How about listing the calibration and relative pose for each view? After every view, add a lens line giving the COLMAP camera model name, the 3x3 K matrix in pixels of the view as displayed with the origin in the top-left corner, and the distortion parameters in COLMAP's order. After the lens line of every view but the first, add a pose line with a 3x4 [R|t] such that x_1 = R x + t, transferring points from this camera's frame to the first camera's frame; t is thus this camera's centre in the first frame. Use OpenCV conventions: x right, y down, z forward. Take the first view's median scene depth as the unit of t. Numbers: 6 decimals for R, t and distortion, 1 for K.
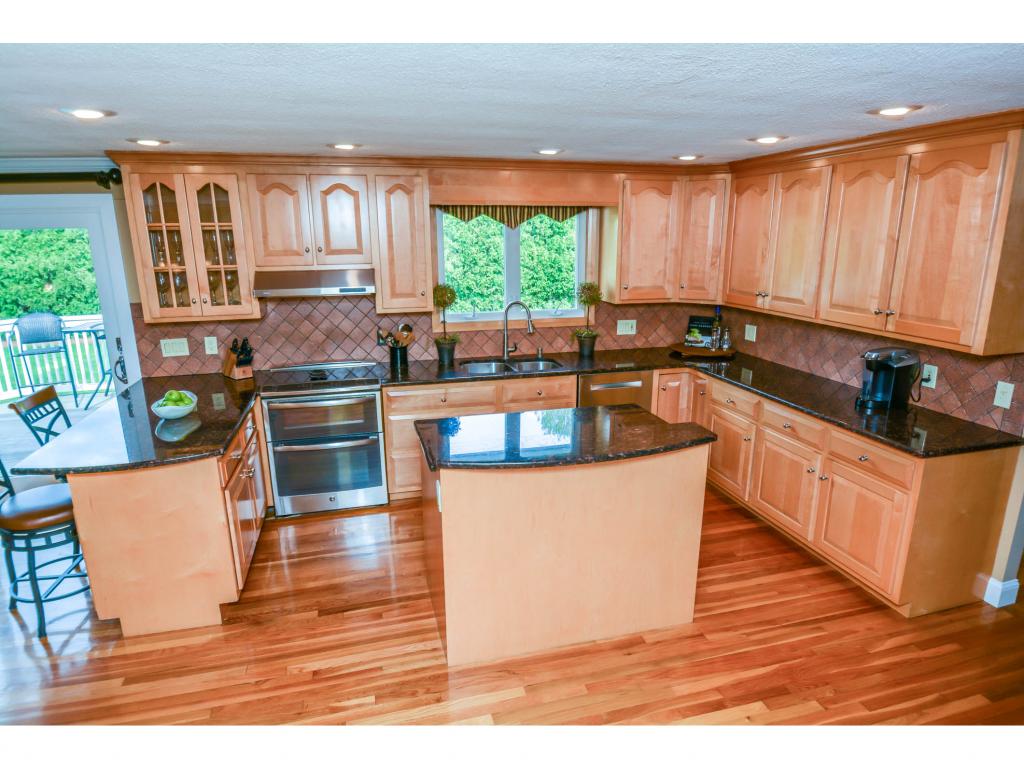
lens RADIAL K [[618.5, 0, 513.3], [0, 618.5, 385.9], [0, 0, 1]] dist [-0.003804, -0.014697]
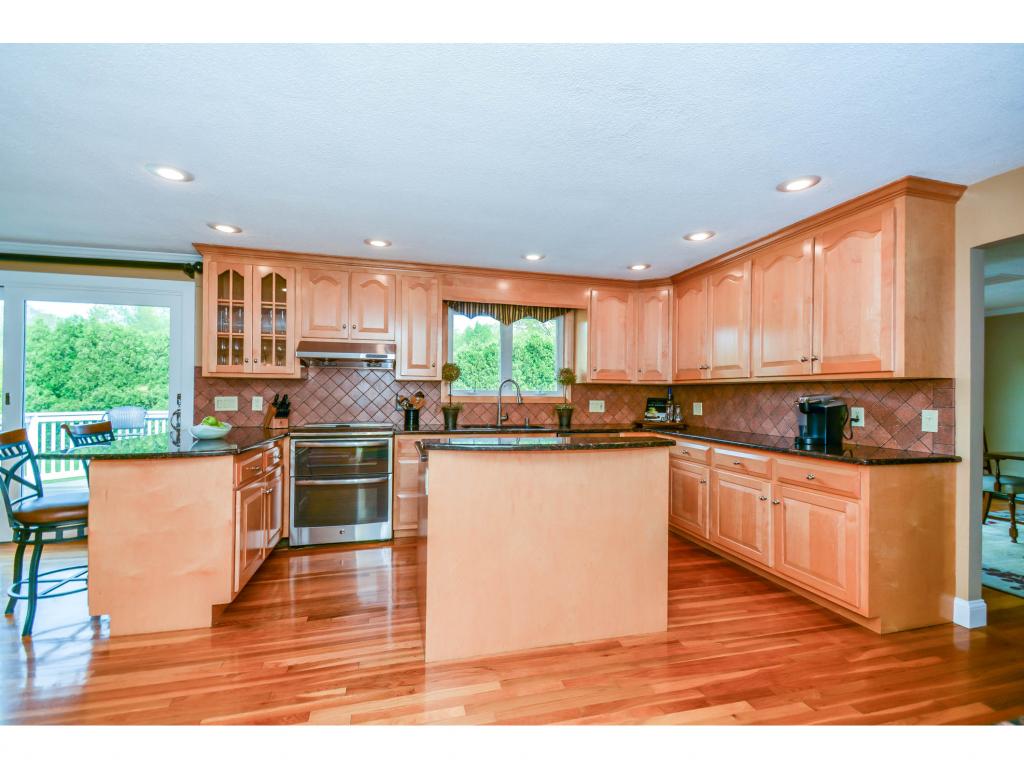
lens RADIAL K [[468.4, 0, 512.0], [0, 468.4, 384.0], [0, 0, 1]] dist [0.045762, -0.022511]
pose [[0.999868, 0.014952, -0.006419, 0.025818], [-0.016101, 0.966089, -0.257705, 0.167781], [0.002348, 0.257774, 0.966202, 0.108471]]
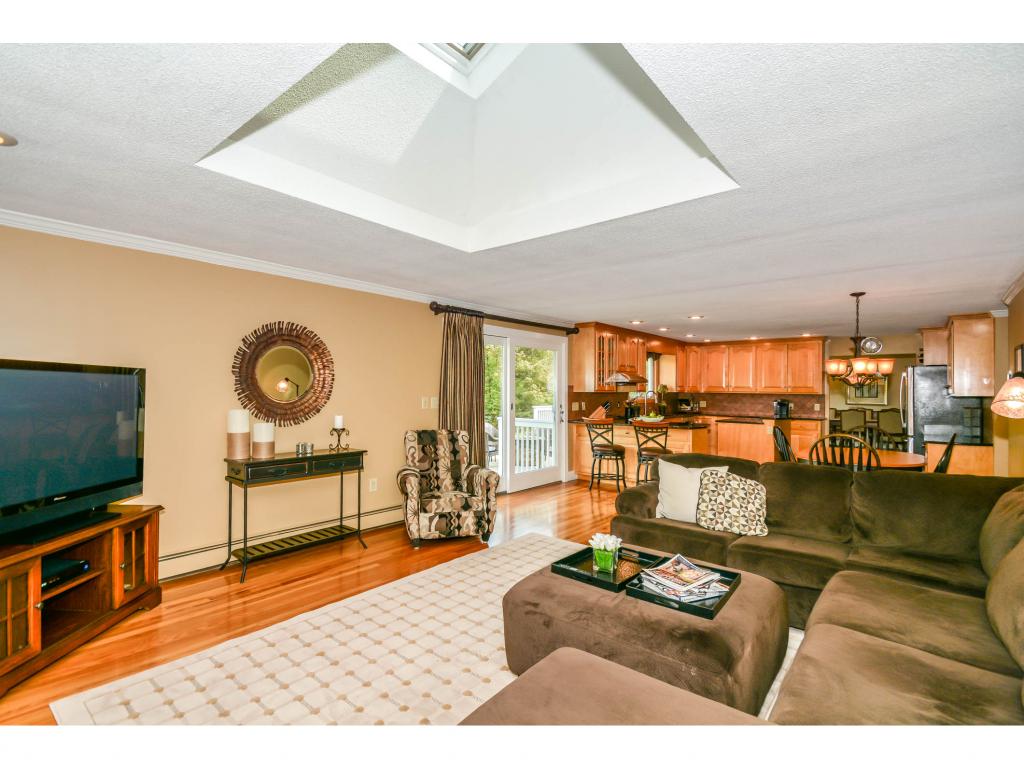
lens RADIAL K [[468.4, 0, 512.0], [0, 468.4, 384.0], [0, 0, 1]] dist [0.045762, -0.022511]
pose [[0.799797, 0.020824, 0.599909, -2.206604], [0.127994, 0.970498, -0.204330, 0.208271], [-0.586465, 0.240207, 0.773537, -0.183432]]
